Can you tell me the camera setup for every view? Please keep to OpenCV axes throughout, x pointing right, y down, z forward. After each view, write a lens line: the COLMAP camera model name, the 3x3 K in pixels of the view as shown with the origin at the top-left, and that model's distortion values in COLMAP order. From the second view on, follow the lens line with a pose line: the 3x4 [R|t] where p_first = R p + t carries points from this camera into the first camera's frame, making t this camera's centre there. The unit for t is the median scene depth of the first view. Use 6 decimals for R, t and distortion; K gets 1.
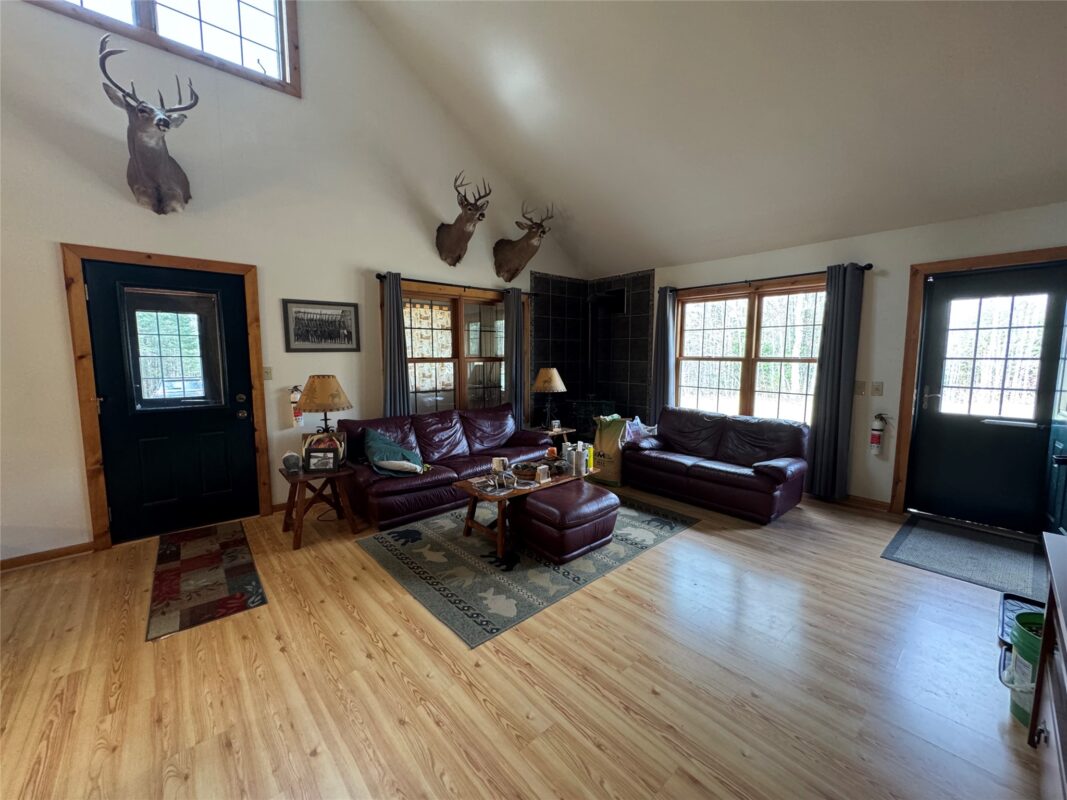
lens RADIAL K [[425.5, 0, 533.5], [0, 425.5, 400.0], [0, 0, 1]] dist [-0.002180, 0.000141]
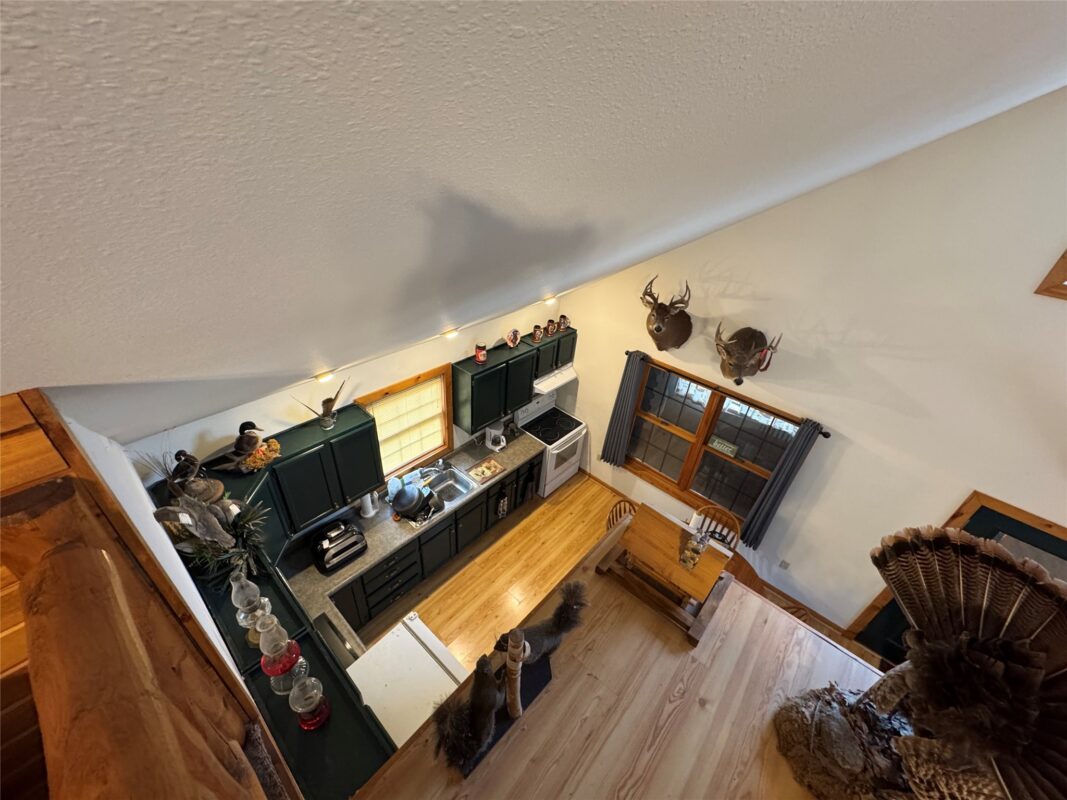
lens RADIAL K [[425.5, 0, 533.5], [0, 425.5, 400.0], [0, 0, 1]] dist [-0.002180, 0.000141]
pose [[0.125841, 0.552453, -0.823990, -0.345735], [-0.190714, 0.828573, 0.526399, -0.761986], [0.973546, 0.090904, 0.209629, -0.364921]]
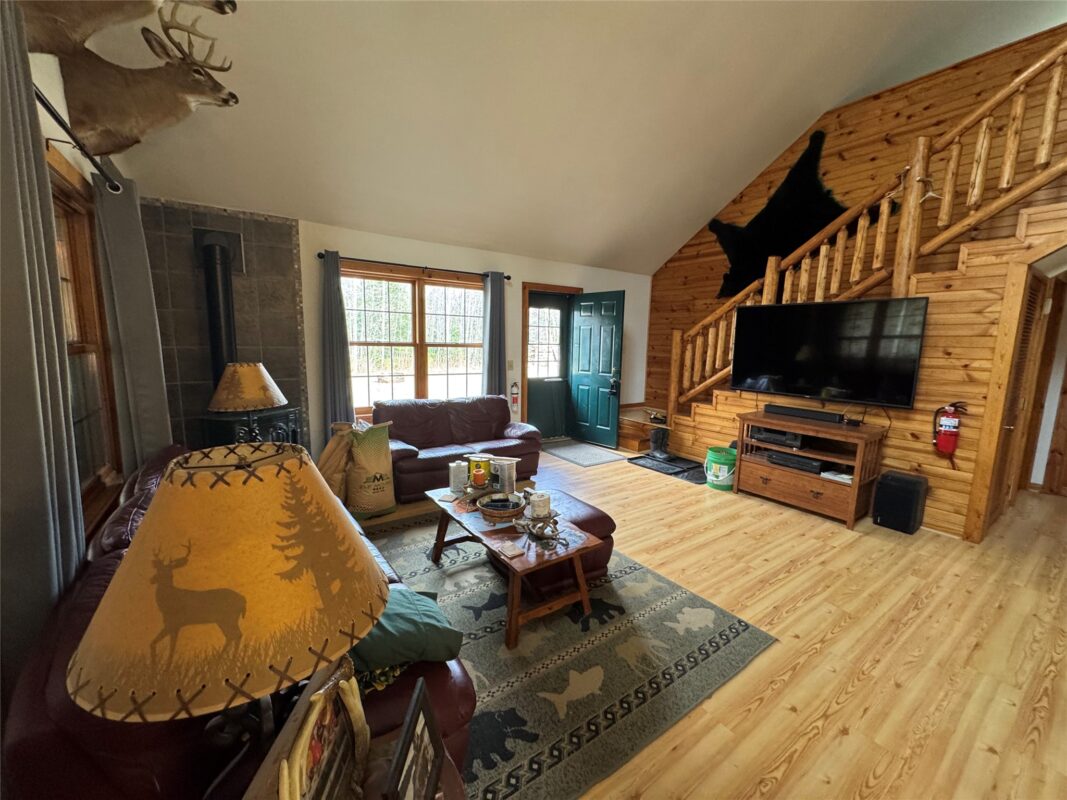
lens RADIAL K [[425.5, 0, 533.5], [0, 425.5, 400.0], [0, 0, 1]] dist [-0.002180, 0.000141]
pose [[0.115461, -0.137317, 0.983775, -0.648183], [0.088790, 0.987861, 0.127466, -0.092817], [-0.989336, 0.072632, 0.126252, 0.806102]]
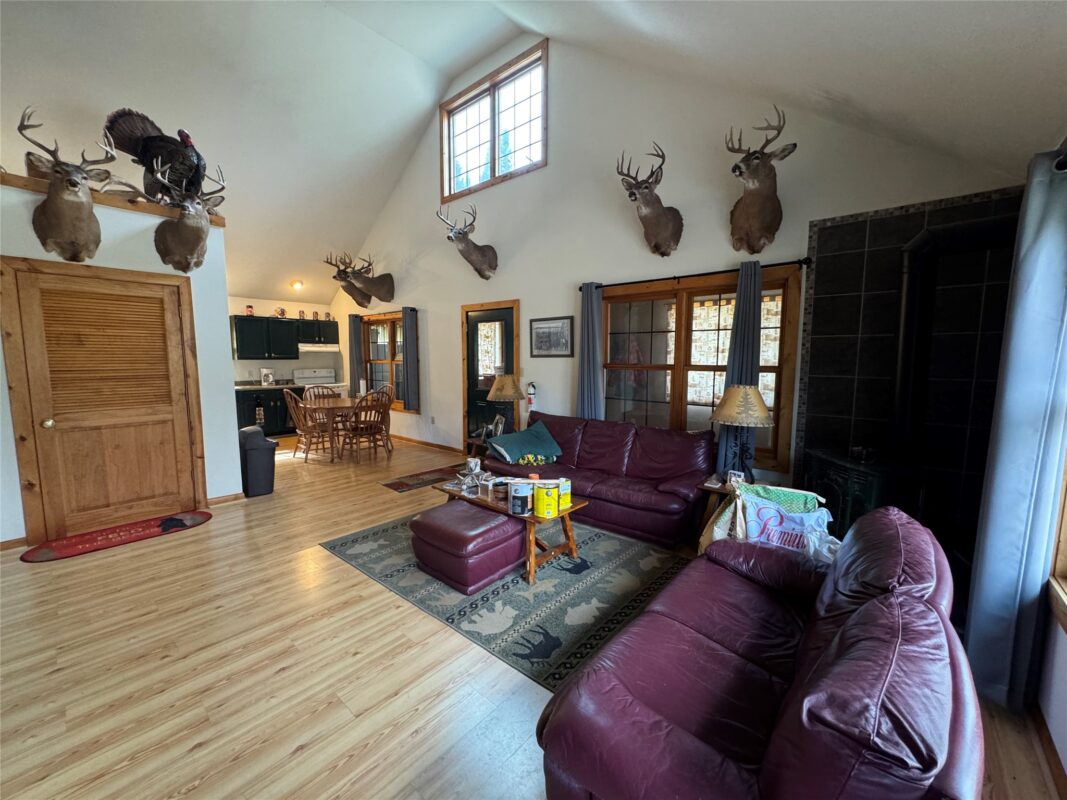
lens RADIAL K [[425.5, 0, 533.5], [0, 425.5, 400.0], [0, 0, 1]] dist [-0.002180, 0.000141]
pose [[0.132550, 0.104963, -0.985603, 0.849254], [-0.111914, 0.989603, 0.090338, -0.106349], [0.984838, 0.098328, 0.142919, 0.866136]]
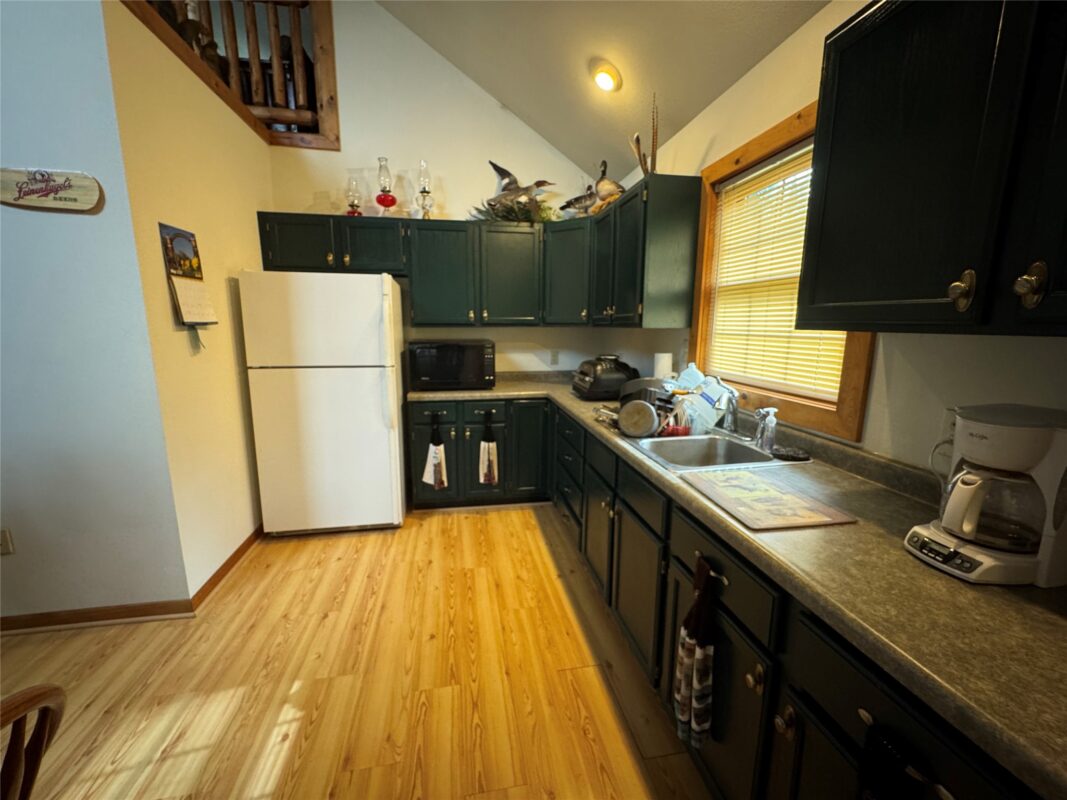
lens RADIAL K [[430.0, 0, 533.5], [0, 430.0, 400.0], [0, 0, 1]] dist [-0.002262, -0.000008]
pose [[-0.856561, -0.093840, 0.507442, -1.378475], [0.051558, 0.962846, 0.265085, -0.001943], [-0.513464, 0.253224, -0.819898, 0.147299]]
